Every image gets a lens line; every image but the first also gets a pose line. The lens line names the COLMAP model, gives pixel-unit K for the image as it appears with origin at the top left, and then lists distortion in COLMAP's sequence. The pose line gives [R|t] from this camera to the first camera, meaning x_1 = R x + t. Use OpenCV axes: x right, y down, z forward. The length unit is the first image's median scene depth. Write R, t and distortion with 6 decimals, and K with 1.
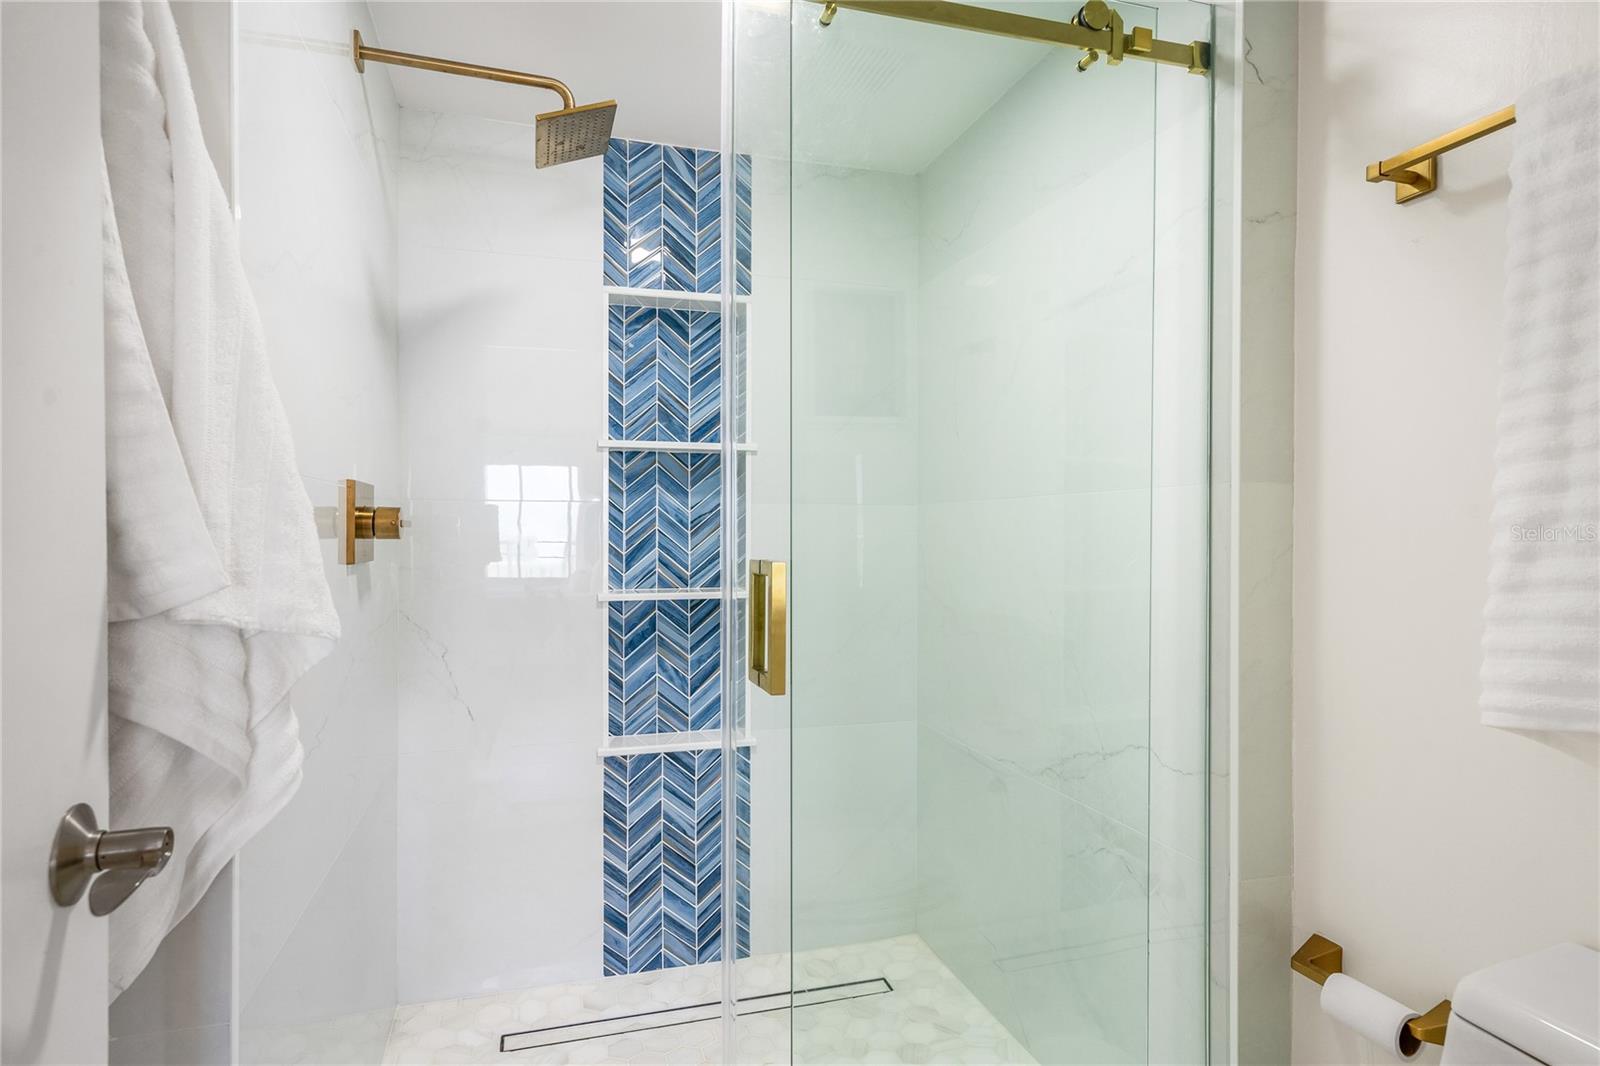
lens RADIAL K [[872.4, 0, 801.9], [0, 872.4, 534.9], [0, 0, 1]] dist [-0.008121, 0.000146]
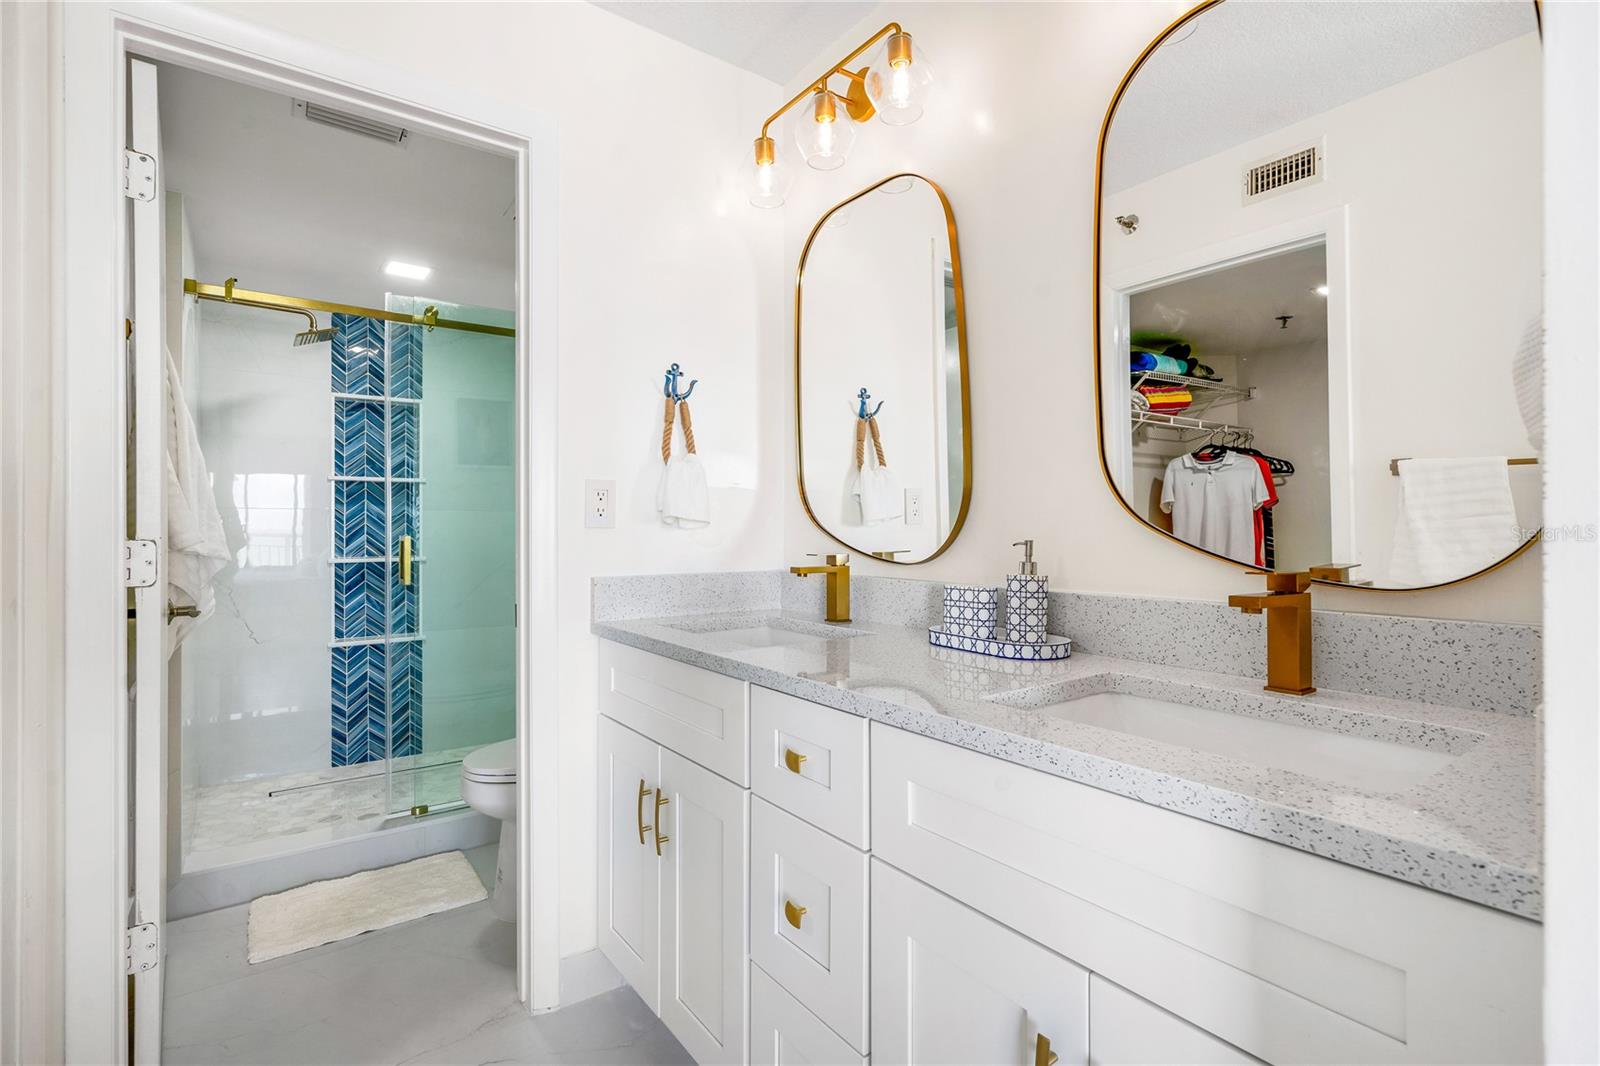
lens RADIAL K [[736.7, 0, 794.8], [0, 736.7, 527.2], [0, 0, 1]] dist [-0.002855, 0.001602]
pose [[0.941160, -0.001302, 0.337960, 0.162797], [0.002497, 0.999992, -0.003101, 0.007234], [-0.337953, 0.003762, 0.941155, -0.770765]]
